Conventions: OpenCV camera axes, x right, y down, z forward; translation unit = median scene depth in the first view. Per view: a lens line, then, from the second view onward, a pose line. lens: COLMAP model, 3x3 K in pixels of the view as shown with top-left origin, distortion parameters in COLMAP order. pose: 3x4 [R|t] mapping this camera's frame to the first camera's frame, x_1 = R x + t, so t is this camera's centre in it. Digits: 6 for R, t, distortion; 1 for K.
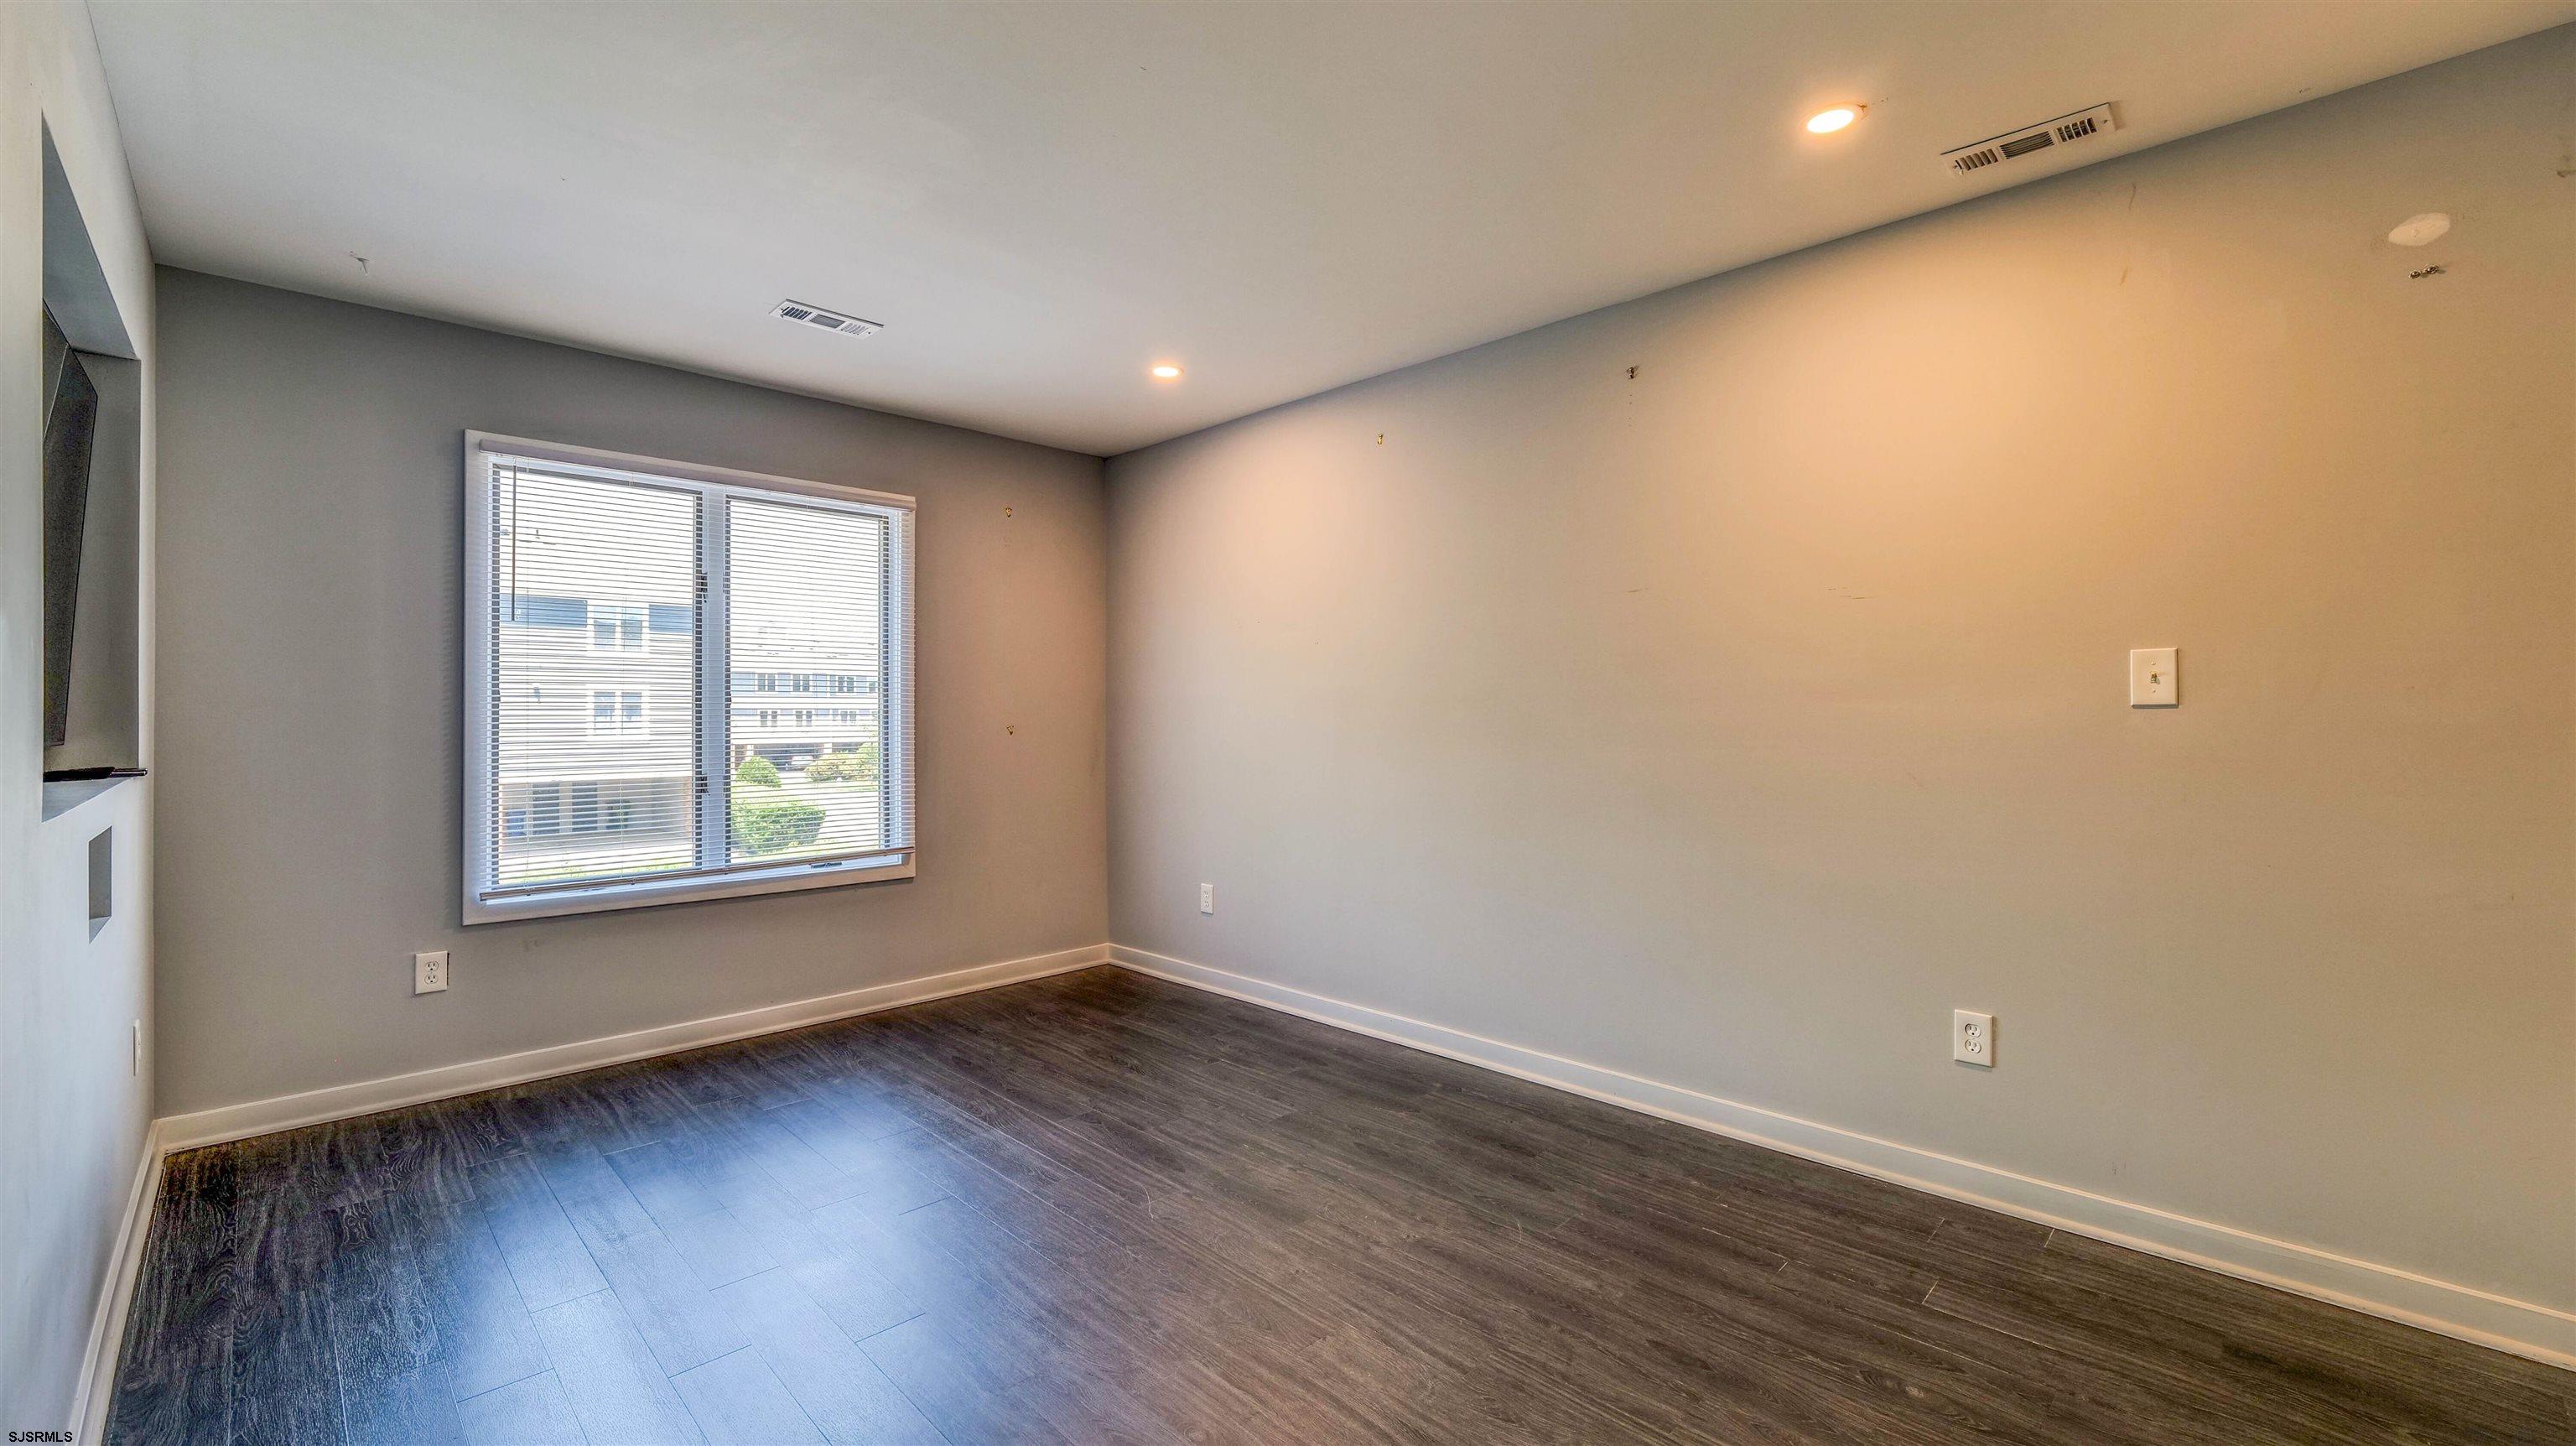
lens RADIAL K [[1047.3, 0, 1287.7], [0, 1047.3, 717.0], [0, 0, 1]] dist [-0.012957, 0.001406]
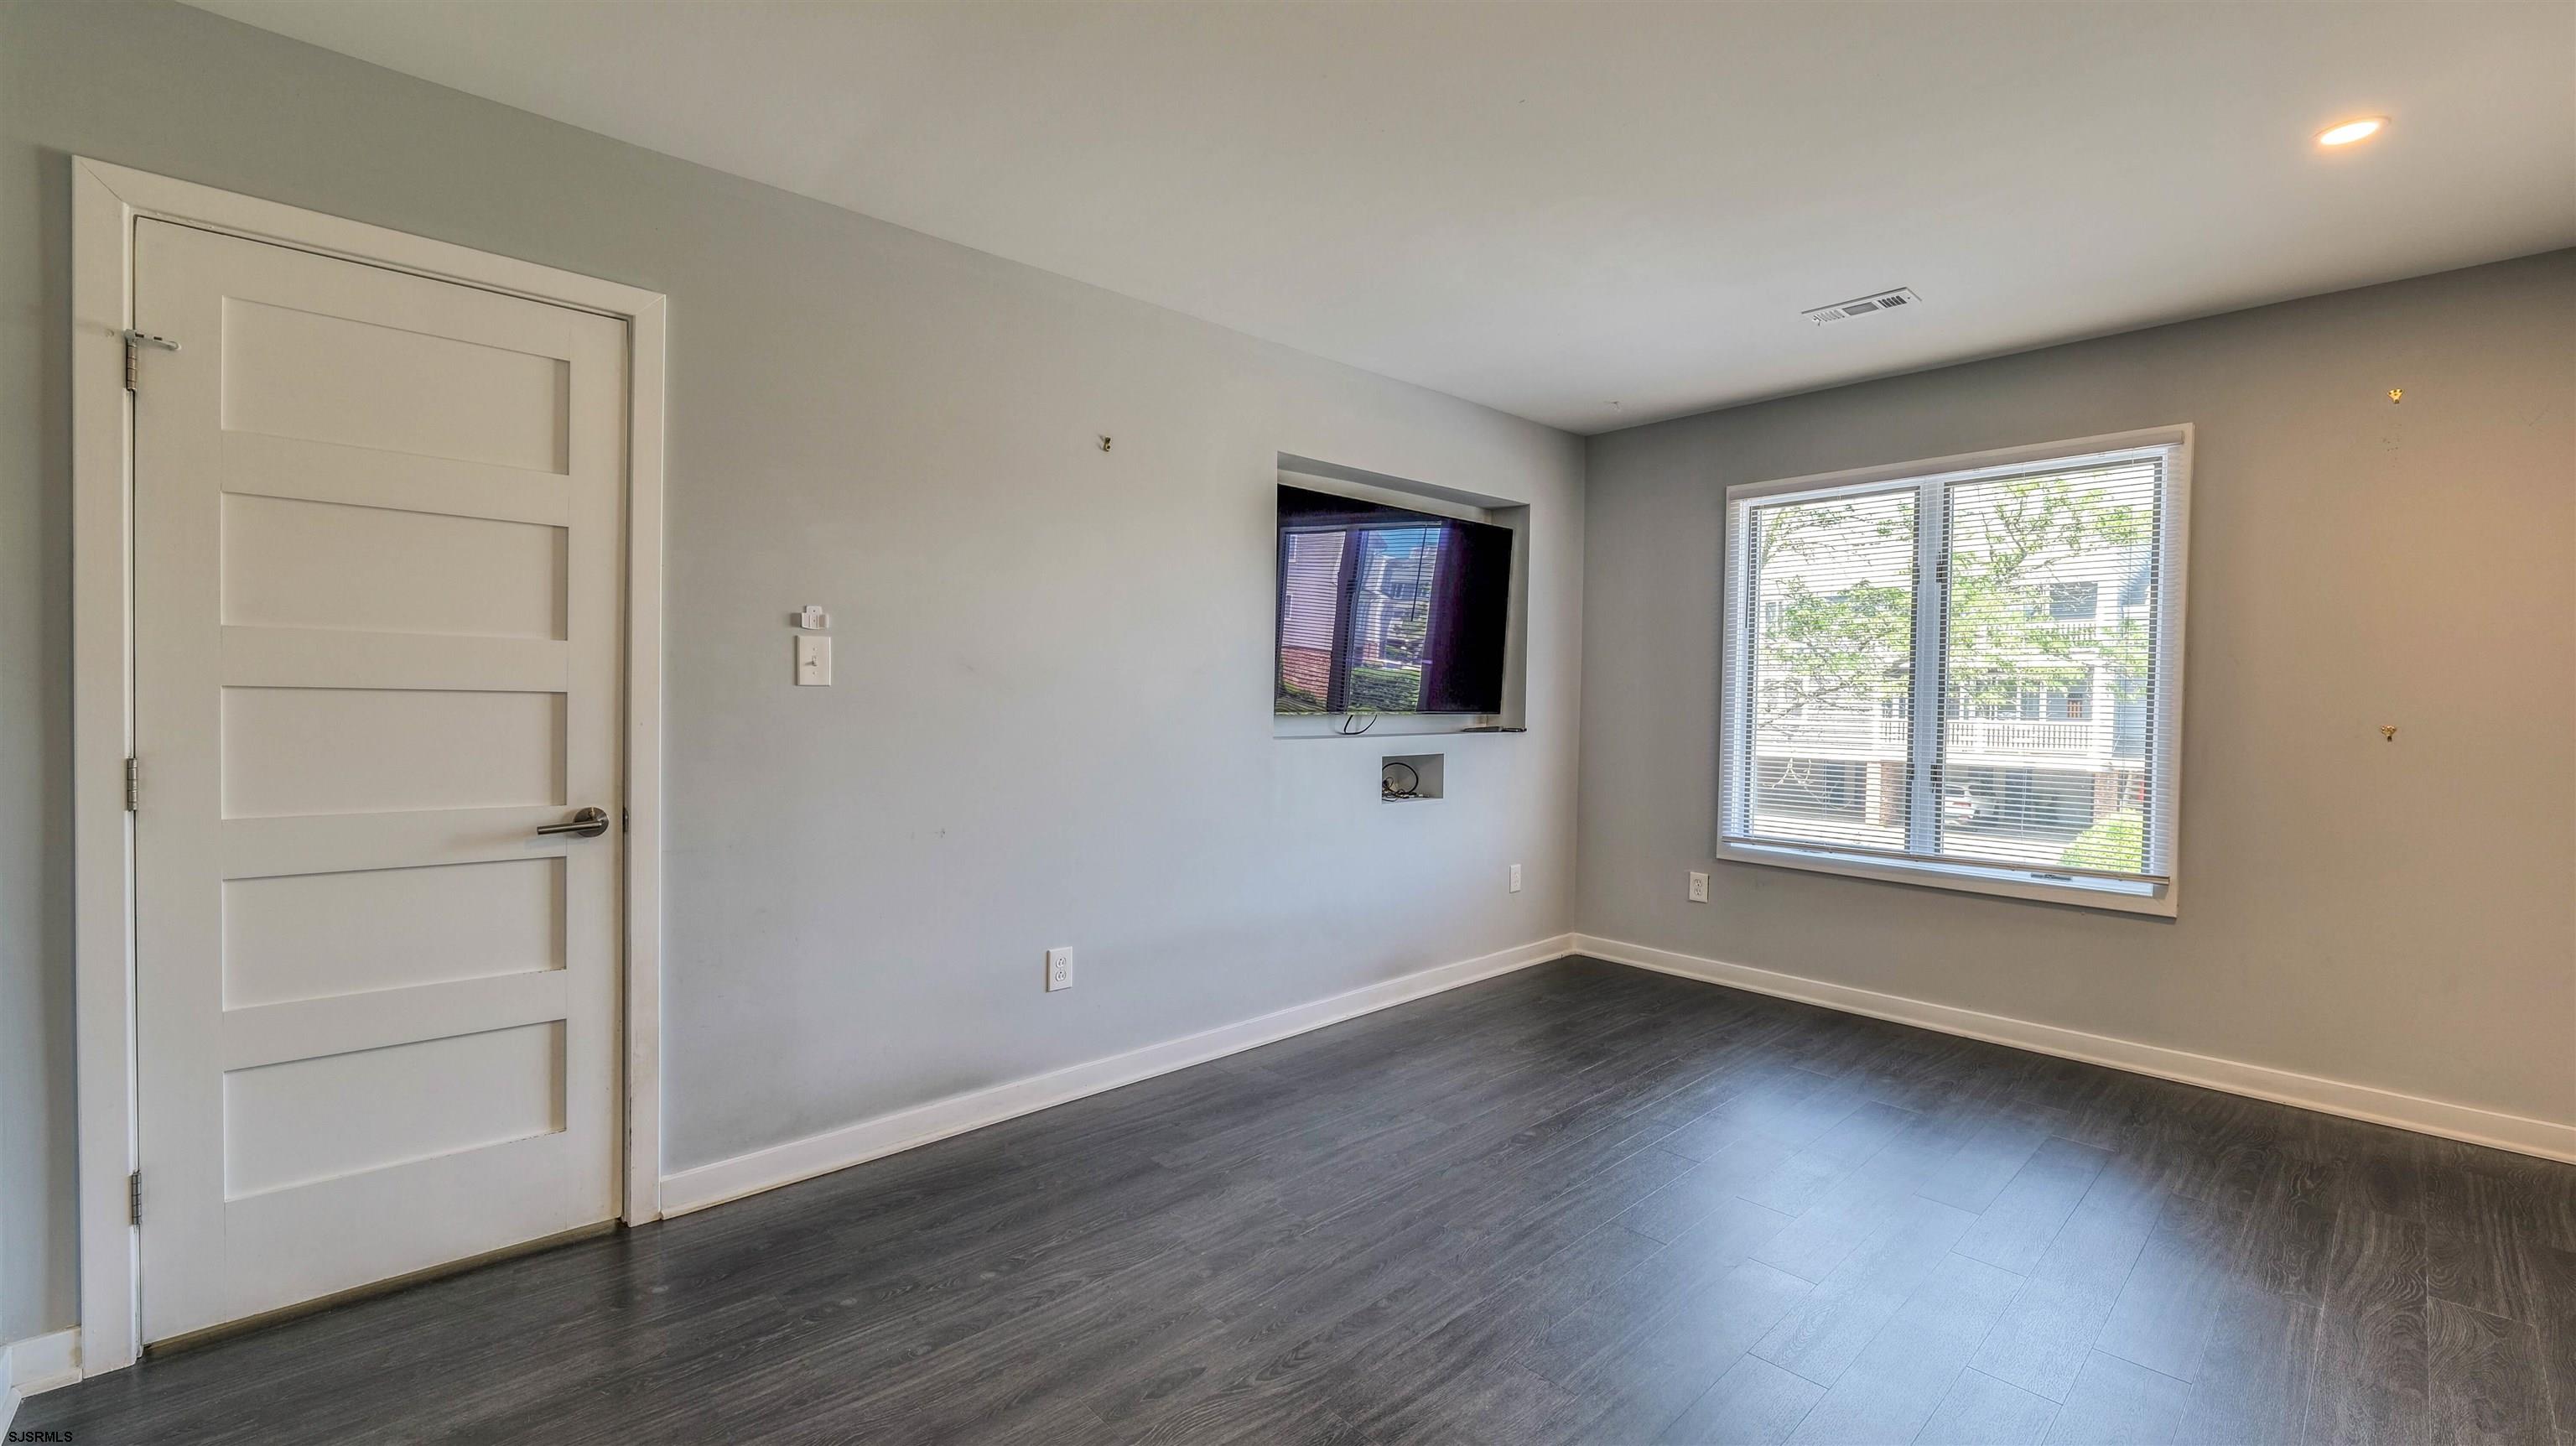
lens RADIAL K [[1047.3, 0, 1263.5], [0, 1047.3, 717.2], [0, 0, 1]] dist [-0.012957, 0.001406]
pose [[-0.049455, 0.022824, -0.998516, 0.552535], [-0.011179, 0.999664, 0.023404, -0.006639], [0.998714, 0.012320, -0.049183, 0.455987]]
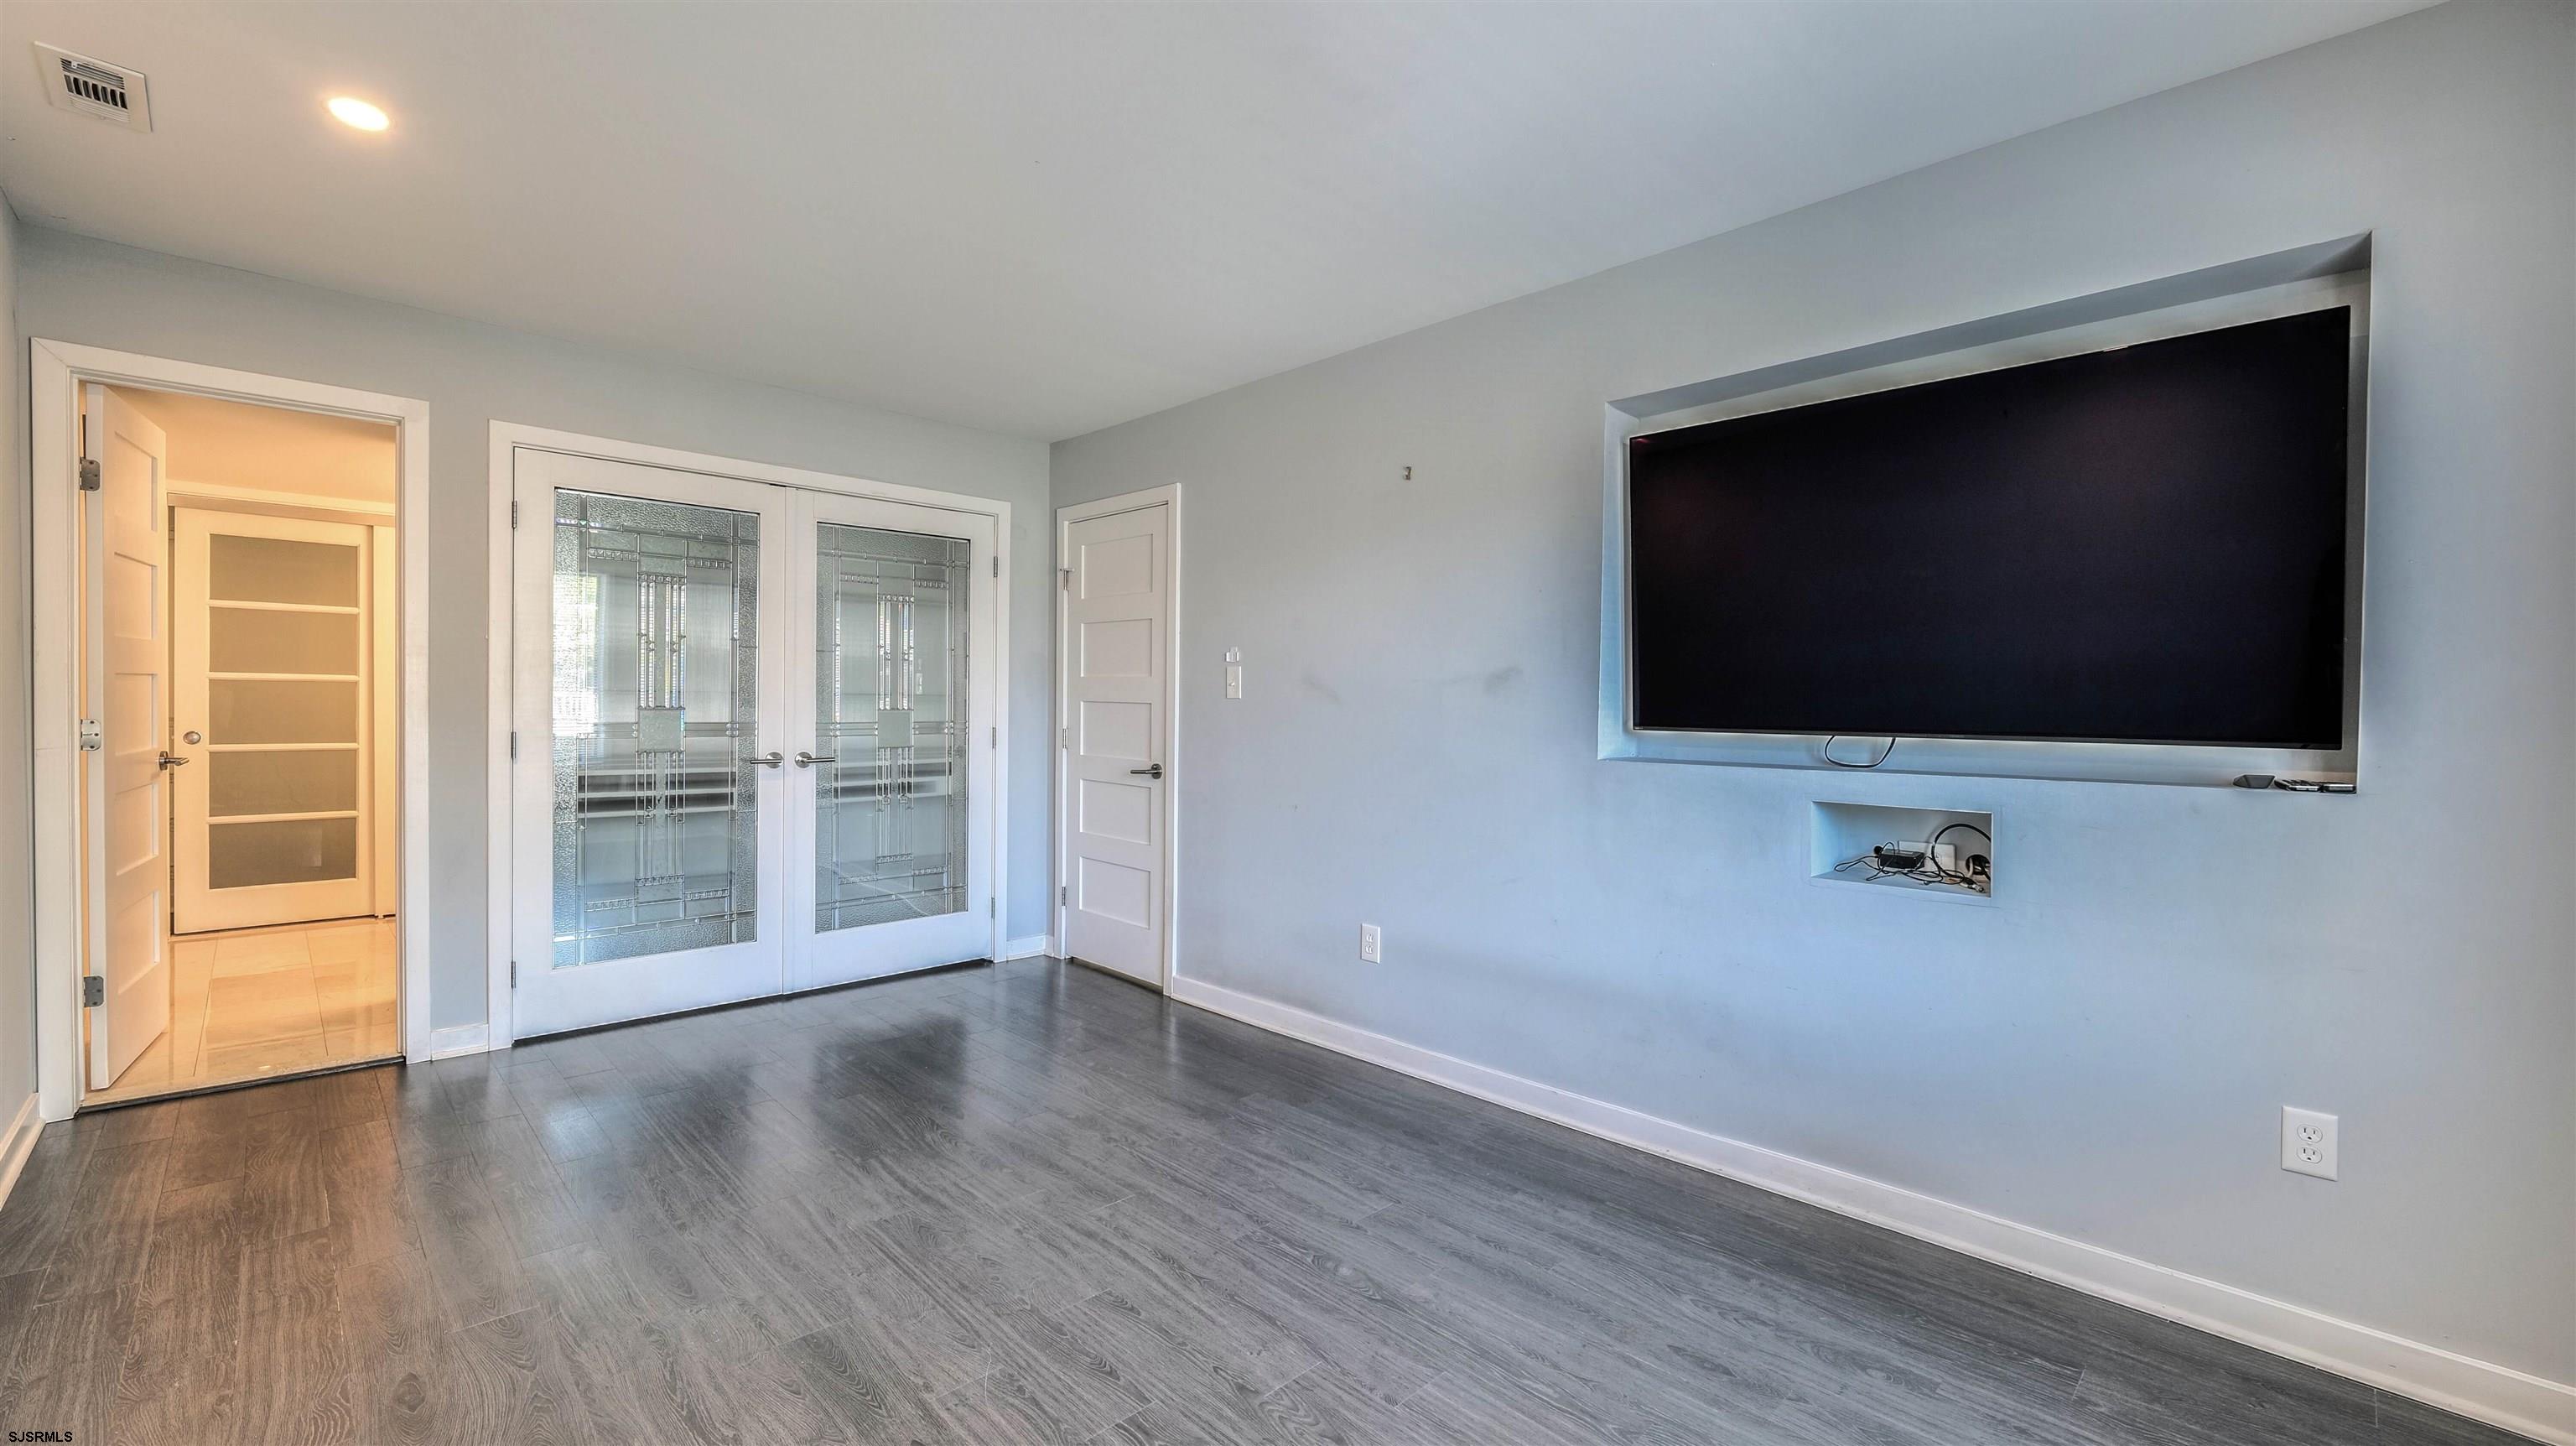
lens RADIAL K [[1047.3, 0, 1287.2], [0, 1047.3, 720.8], [0, 0, 1]] dist [-0.012957, 0.001406]
pose [[-0.999941, -0.008536, 0.006691, -0.252209], [-0.008440, 0.999863, 0.014273, 0.000052], [-0.006812, 0.014216, -0.999876, 1.263177]]
